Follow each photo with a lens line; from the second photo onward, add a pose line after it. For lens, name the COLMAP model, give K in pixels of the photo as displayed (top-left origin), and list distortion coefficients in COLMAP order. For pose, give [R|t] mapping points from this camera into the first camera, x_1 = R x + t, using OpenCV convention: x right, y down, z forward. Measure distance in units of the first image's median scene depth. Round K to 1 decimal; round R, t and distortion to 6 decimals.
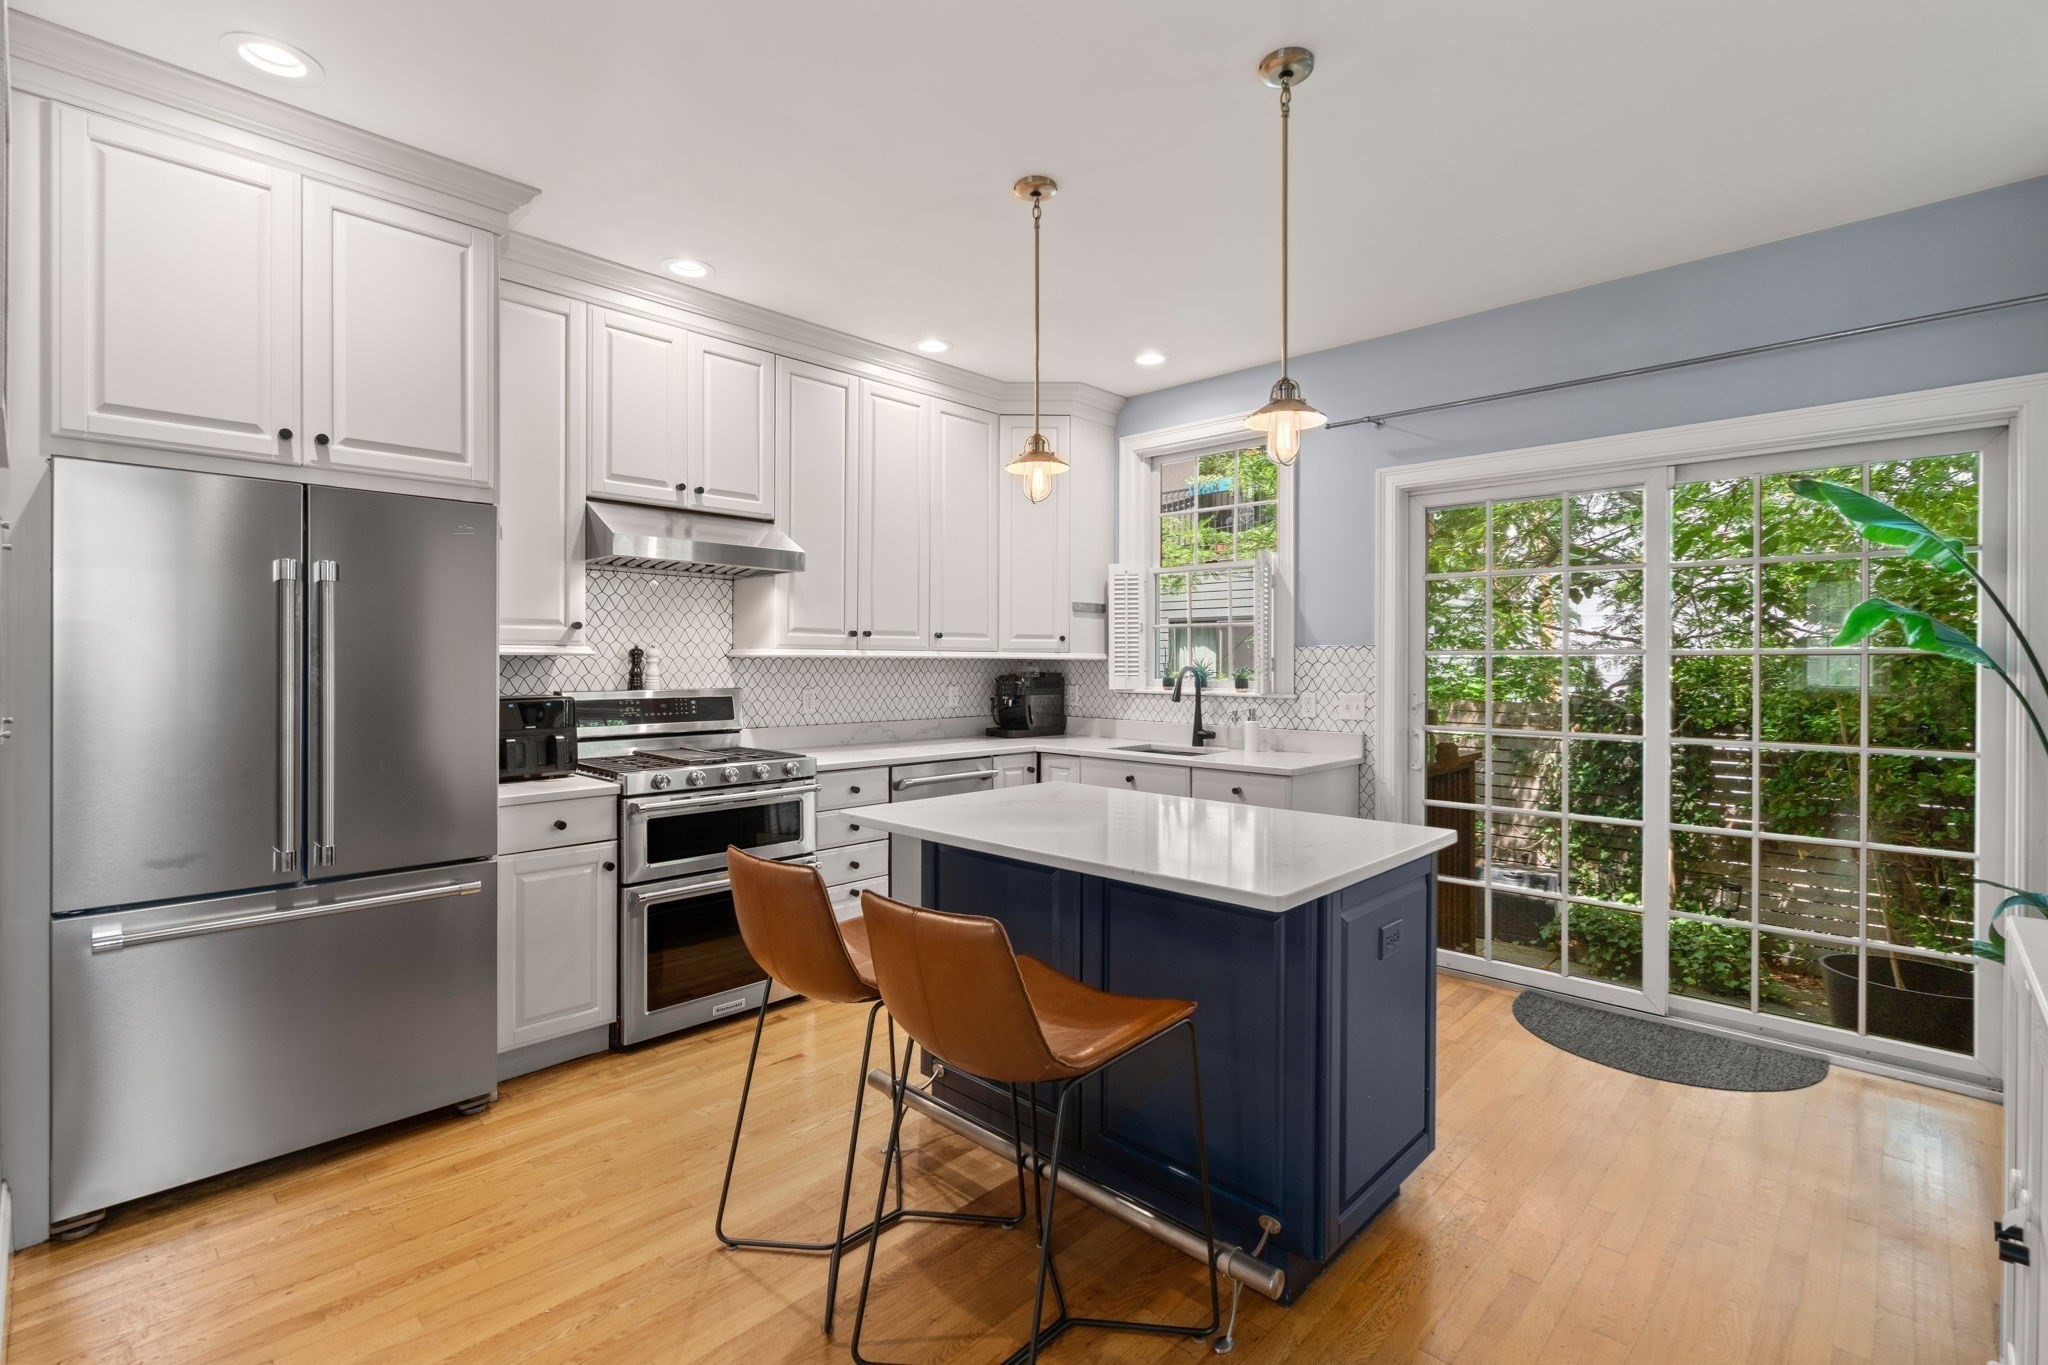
lens RADIAL K [[923.6, 0, 1014.9], [0, 923.6, 663.2], [0, 0, 1]] dist [-0.008867, 0.003322]
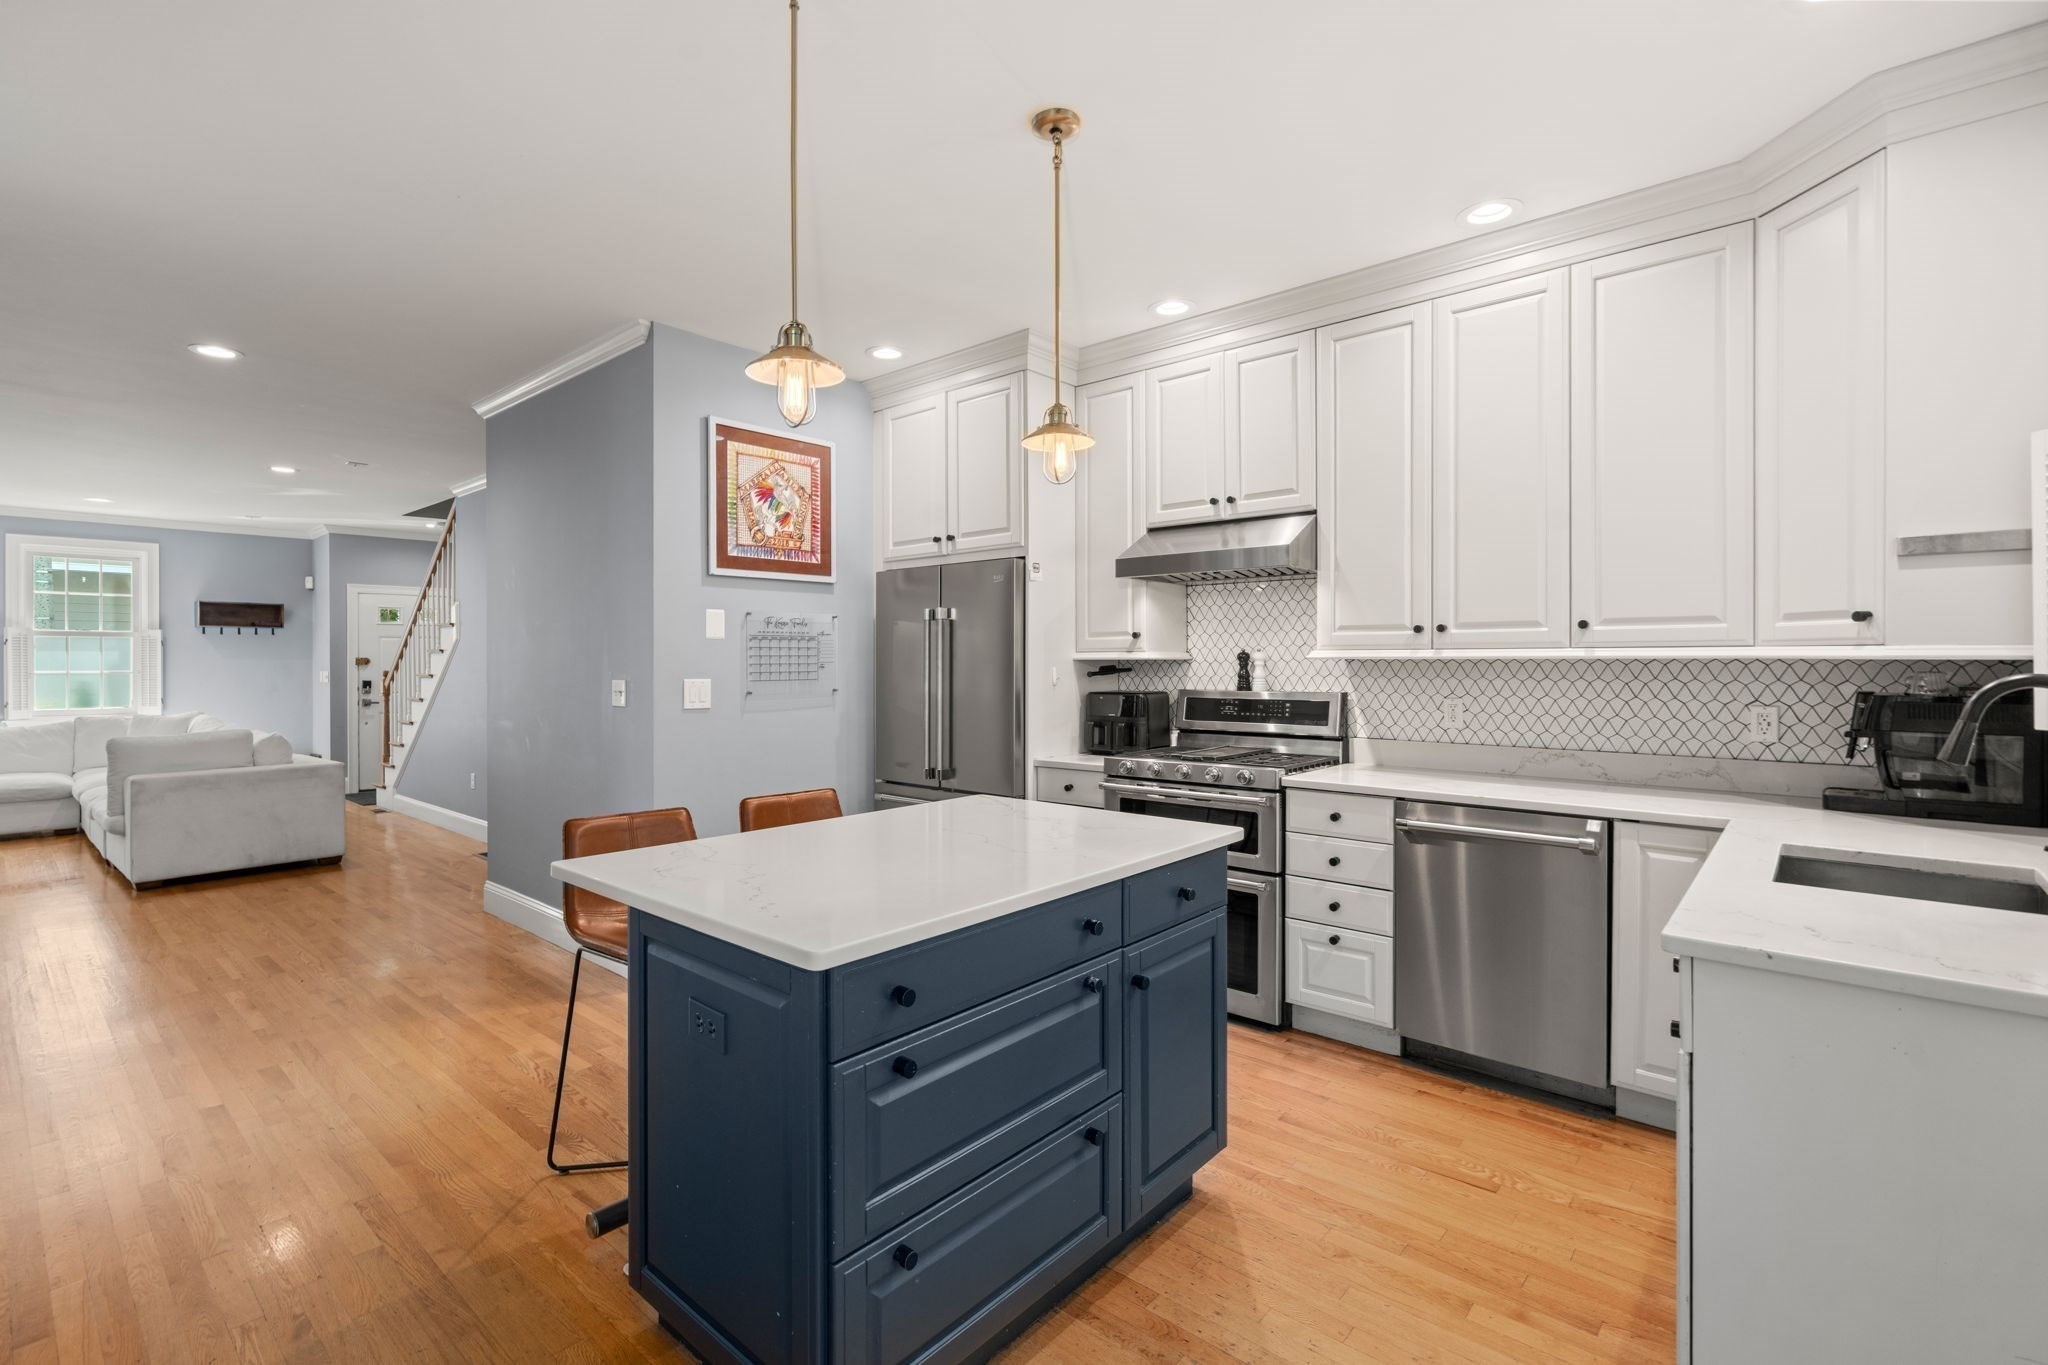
lens RADIAL K [[923.6, 0, 1020.3], [0, 923.6, 662.5], [0, 0, 1]] dist [-0.008867, 0.003322]
pose [[0.047159, -0.003797, -0.998880, 0.598843], [-0.003125, 0.999987, -0.003949, 0.000899], [0.998882, 0.003308, 0.047147, 0.621694]]
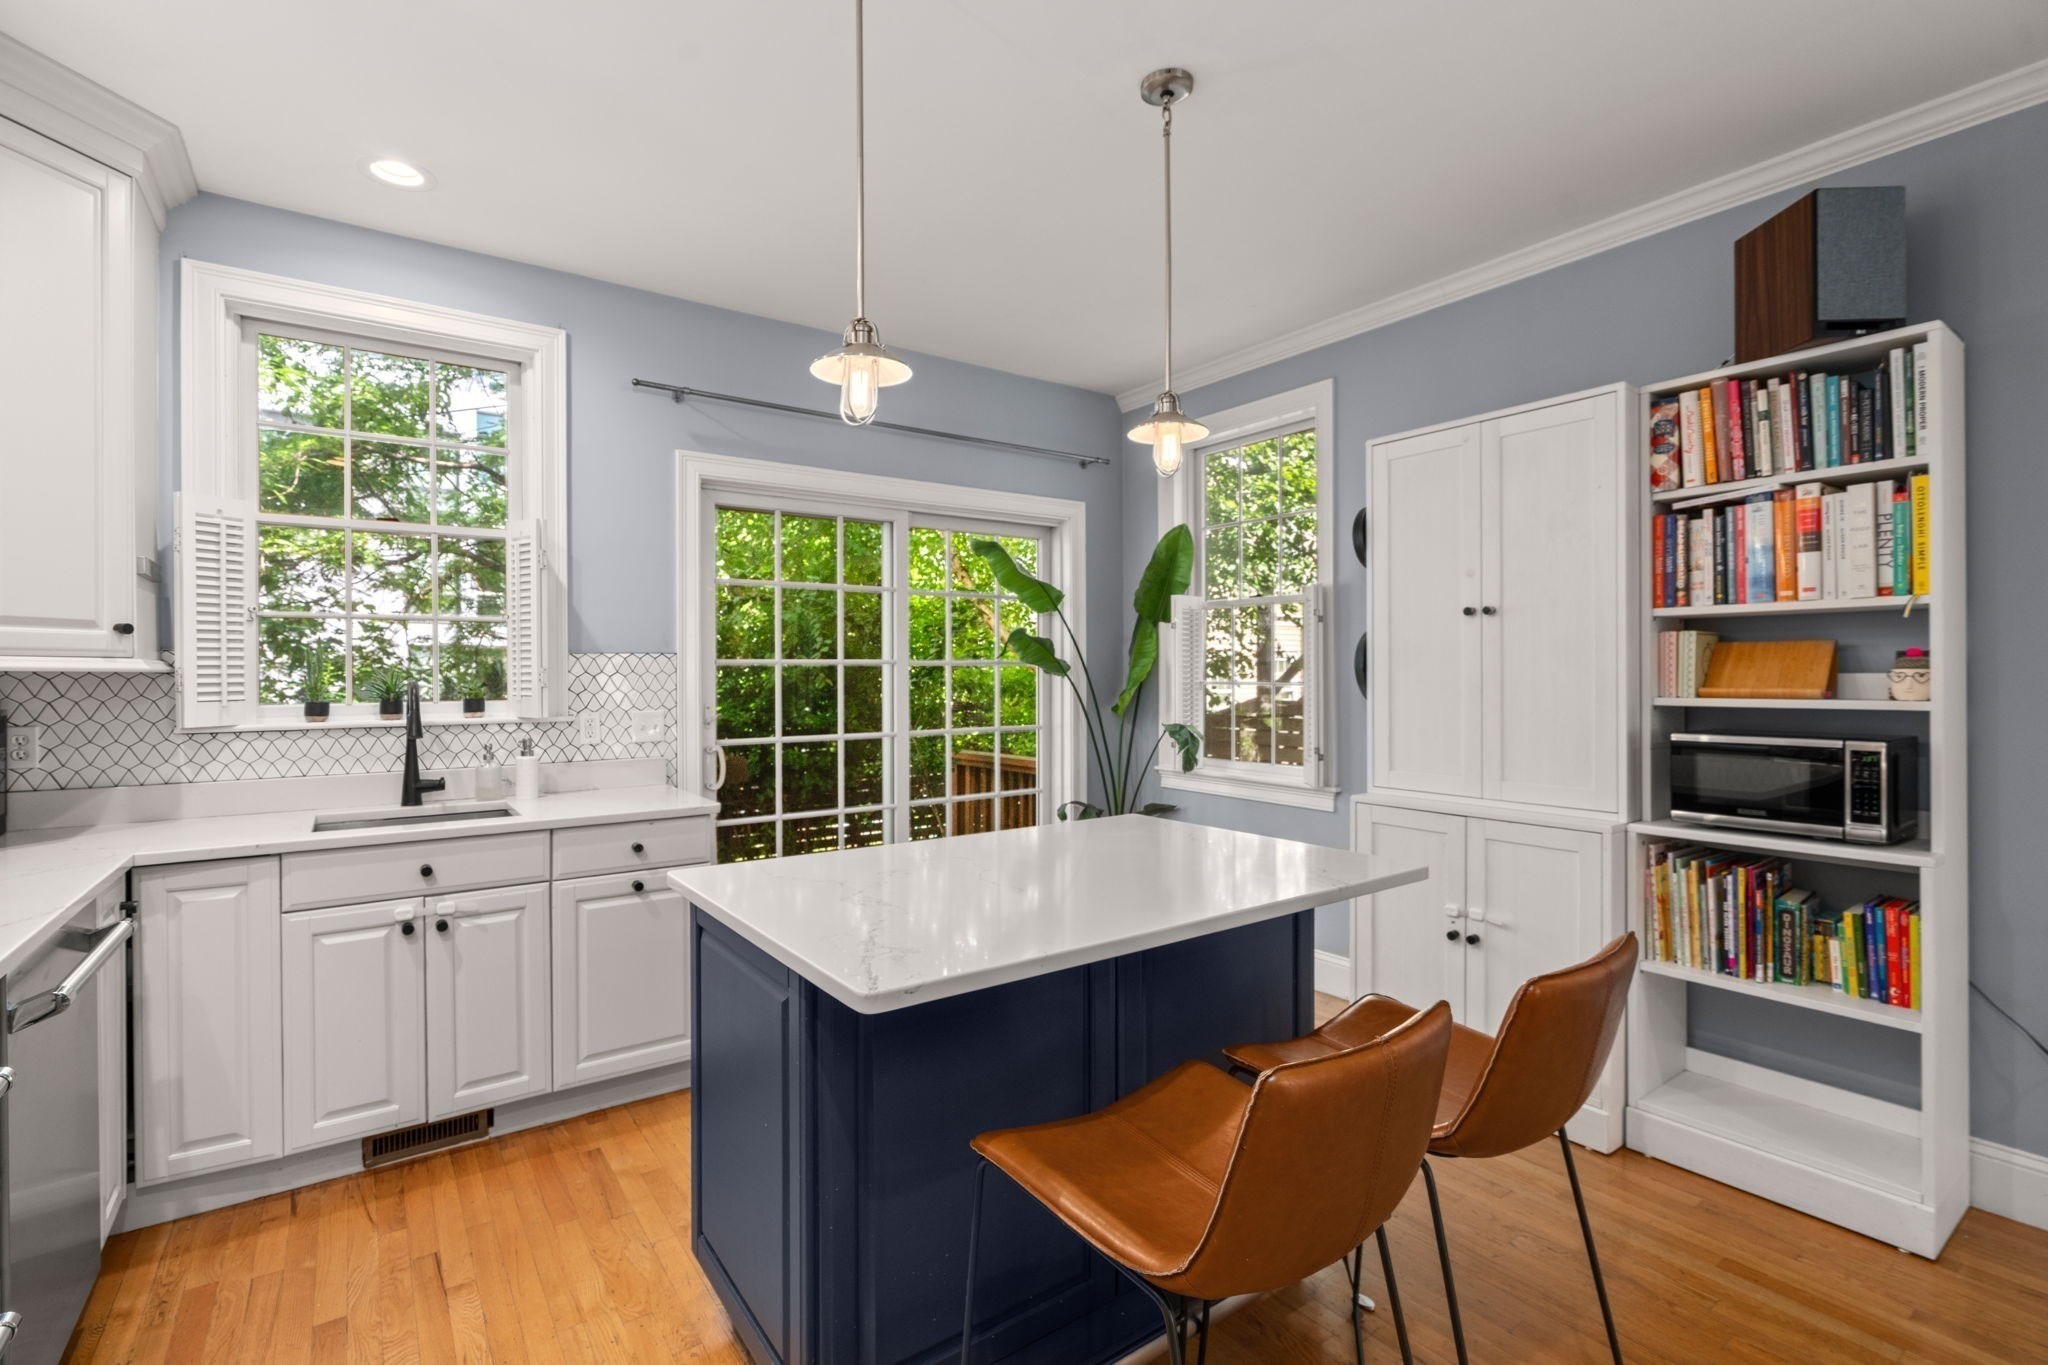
lens RADIAL K [[923.6, 0, 1013.8], [0, 923.6, 676.7], [0, 0, 1]] dist [-0.008867, 0.003322]
pose [[0.190149, -0.009430, 0.981710, -0.391178], [0.009016, 0.999928, 0.007859, -0.001406], [-0.981714, 0.007357, 0.190221, 0.518979]]
